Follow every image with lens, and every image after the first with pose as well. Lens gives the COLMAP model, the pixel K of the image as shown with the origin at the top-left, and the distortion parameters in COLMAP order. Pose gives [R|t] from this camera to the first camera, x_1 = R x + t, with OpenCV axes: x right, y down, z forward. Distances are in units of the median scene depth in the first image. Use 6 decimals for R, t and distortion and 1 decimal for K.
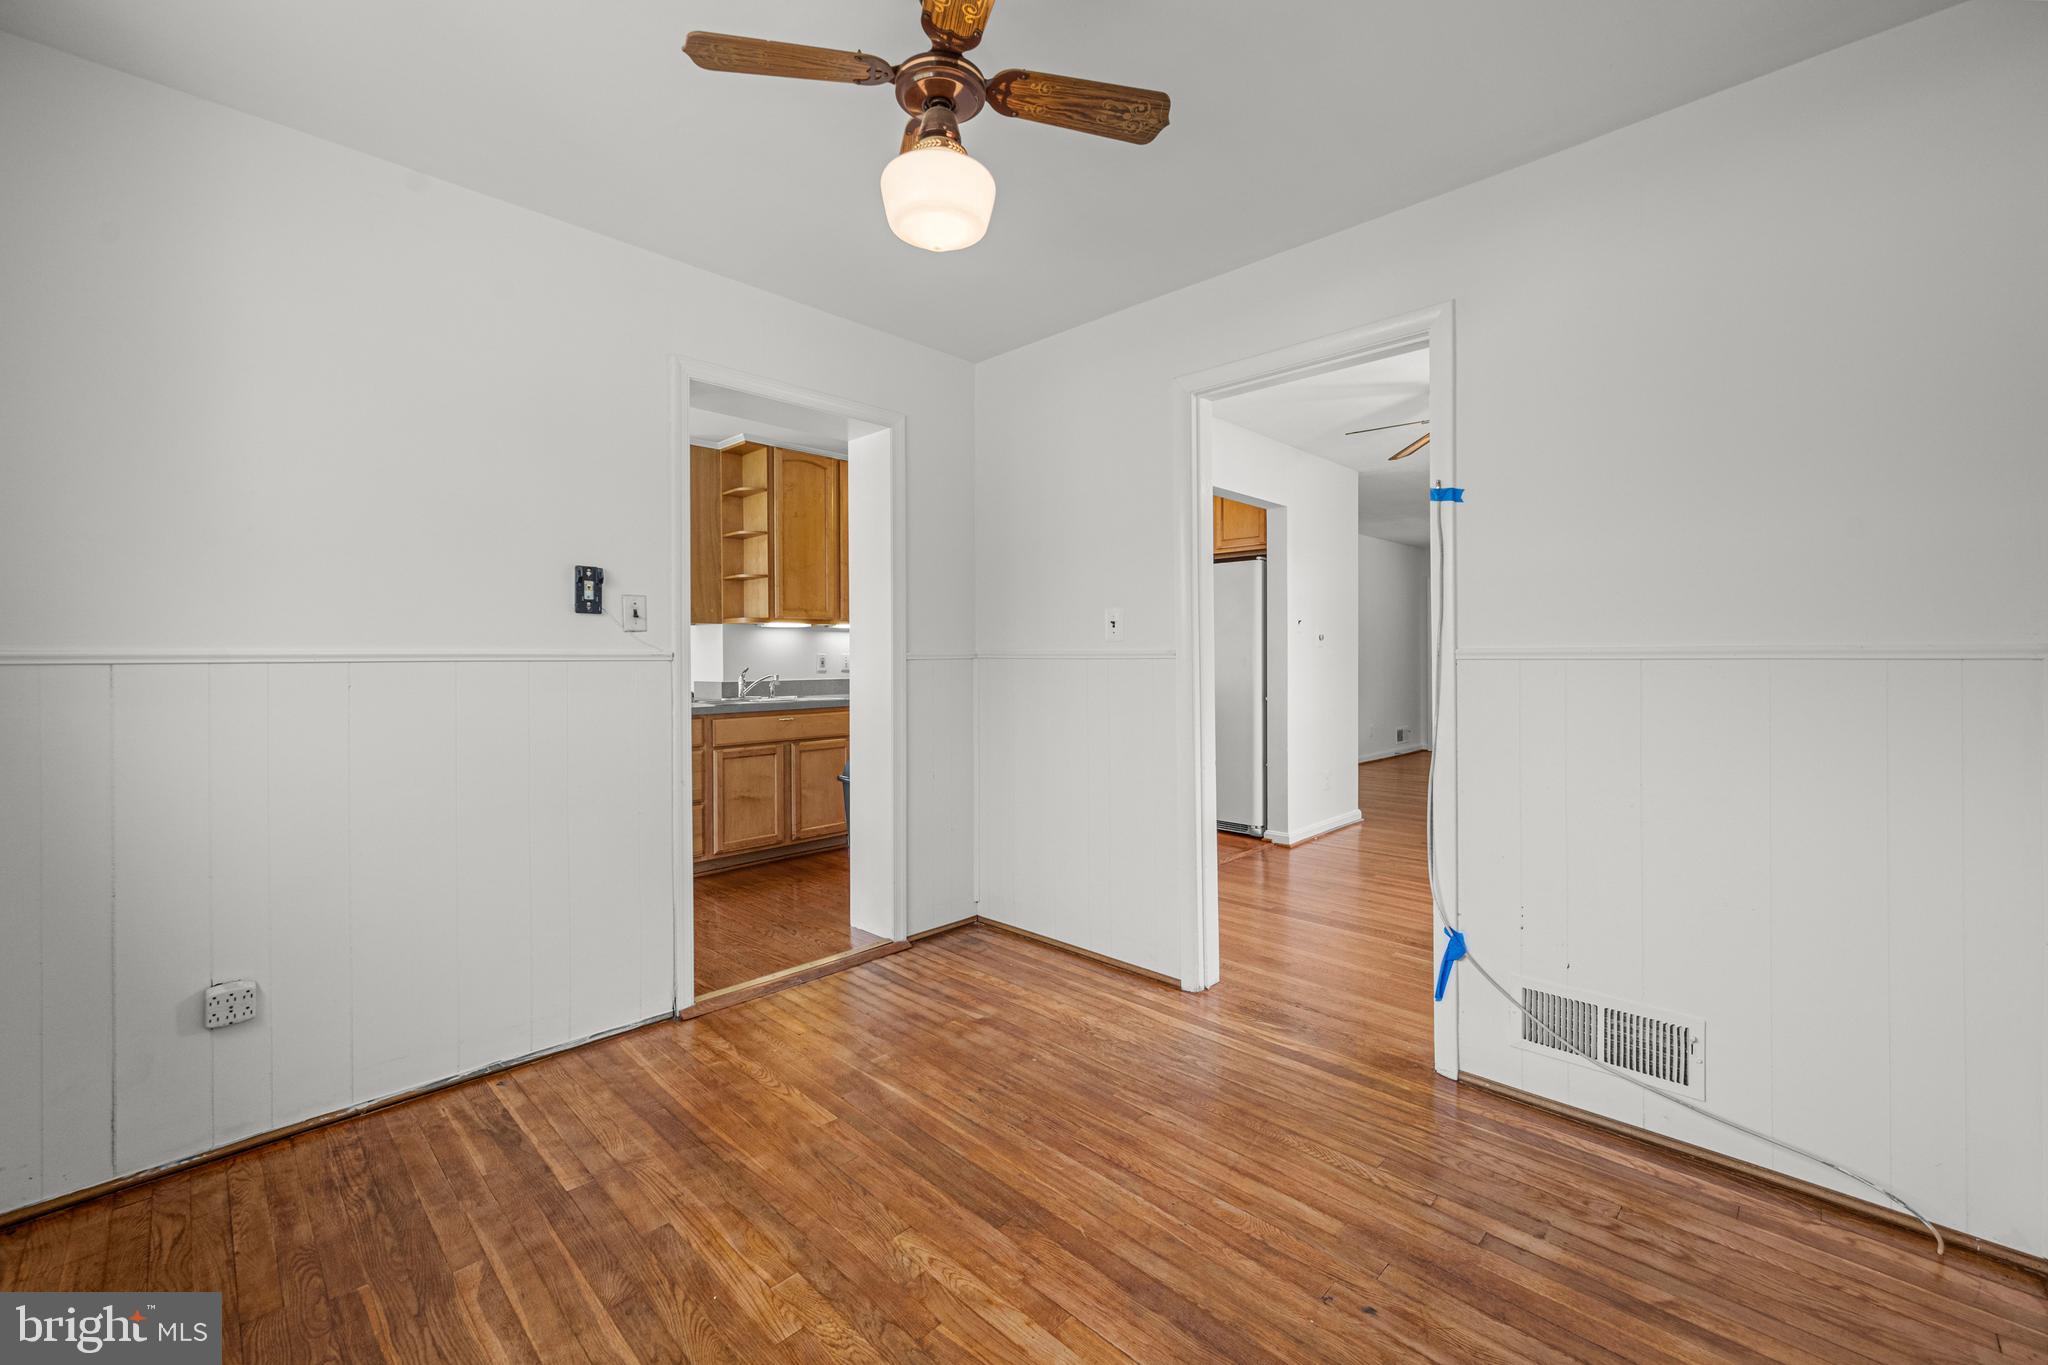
lens RADIAL K [[822.3, 0, 1017.5], [0, 822.3, 673.0], [0, 0, 1]] dist [-0.000307, -0.000027]
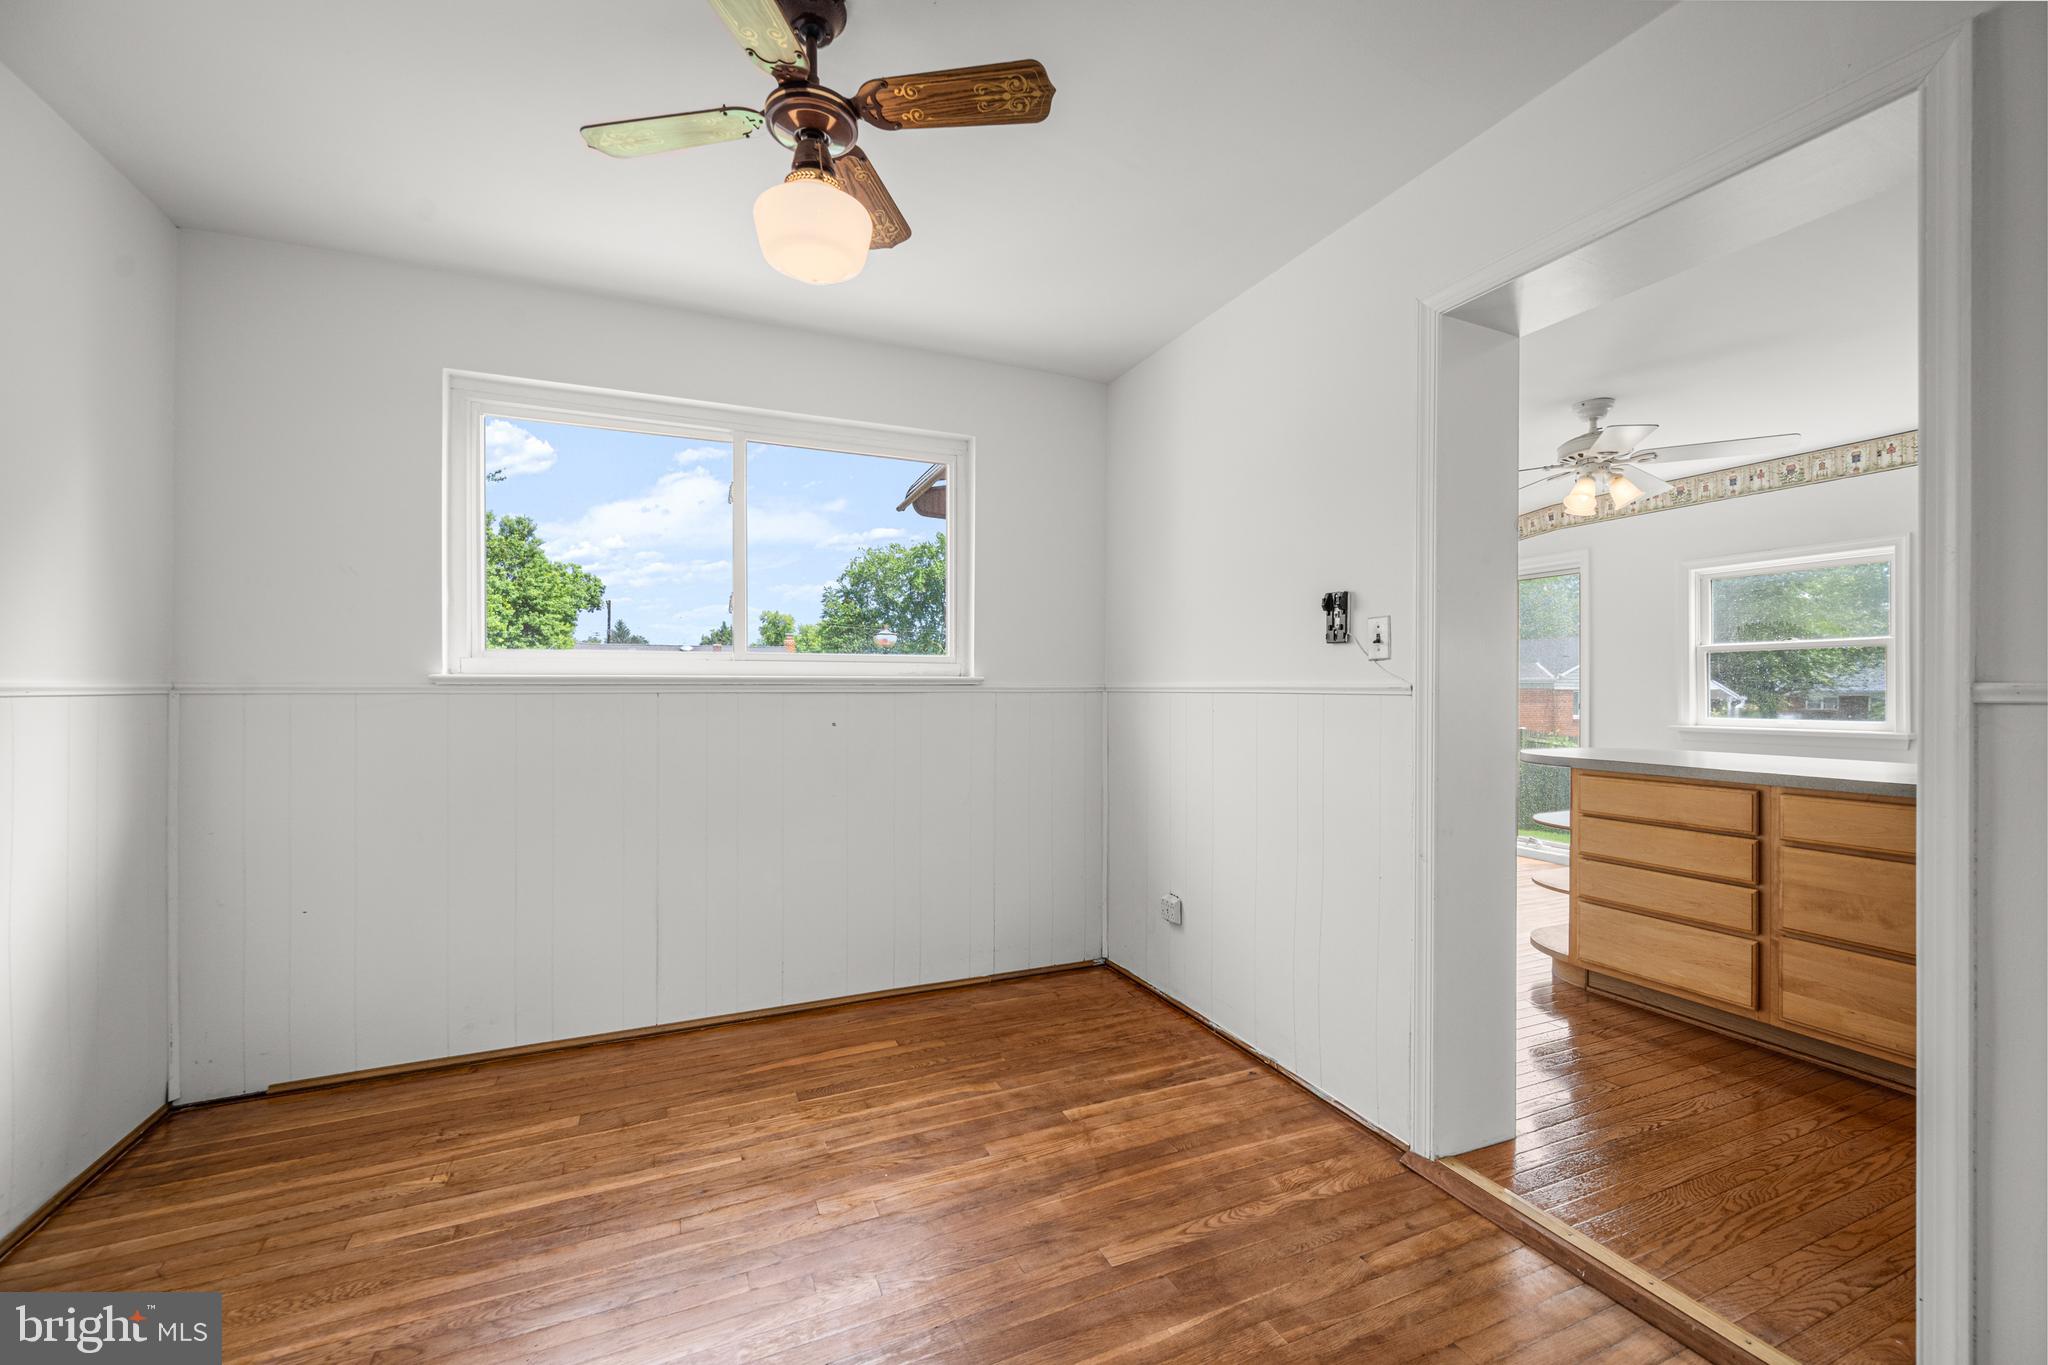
lens RADIAL K [[811.7, 0, 1025.1], [0, 811.7, 685.8], [0, 0, 1]] dist [-0.001810, 0.000421]
pose [[-0.363644, 0.001245, -0.931537, 0.443458], [-0.019973, 0.999759, 0.009133, -0.024497], [0.931324, 0.021927, -0.363532, 0.966779]]
